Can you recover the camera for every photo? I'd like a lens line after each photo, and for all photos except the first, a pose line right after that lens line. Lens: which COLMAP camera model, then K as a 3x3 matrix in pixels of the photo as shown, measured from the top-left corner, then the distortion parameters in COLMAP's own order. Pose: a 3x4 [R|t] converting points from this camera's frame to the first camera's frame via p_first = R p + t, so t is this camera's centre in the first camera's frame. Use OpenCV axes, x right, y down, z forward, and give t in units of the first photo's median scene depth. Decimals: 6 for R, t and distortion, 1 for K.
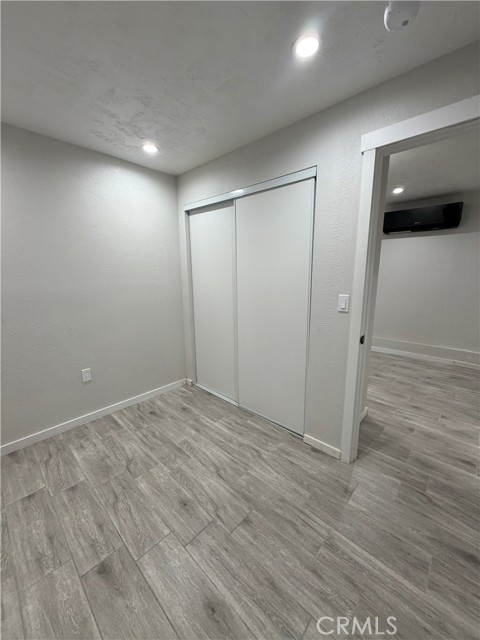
lens RADIAL K [[247.5, 0, 240.0], [0, 247.5, 320.0], [0, 0, 1]] dist [0.001775, 0.000137]
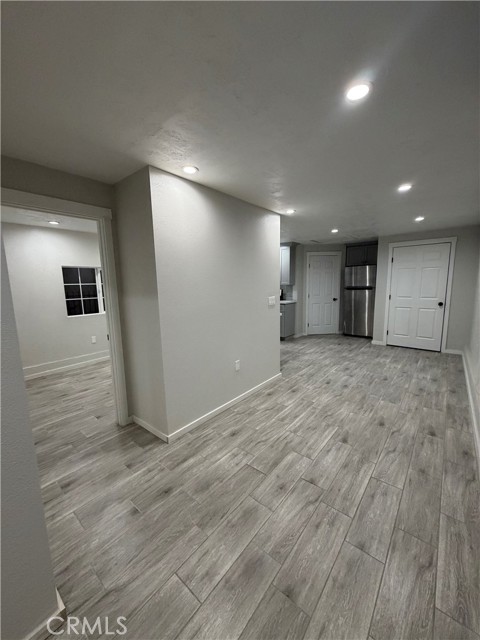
lens RADIAL K [[254.9, 0, 240.0], [0, 254.9, 320.0], [0, 0, 1]] dist [0.001037, -0.000078]
pose [[0.070020, 0.149968, -0.986208, 2.242830], [-0.175160, 0.975123, 0.135846, -0.397202], [0.982047, 0.163233, 0.094547, 1.756534]]
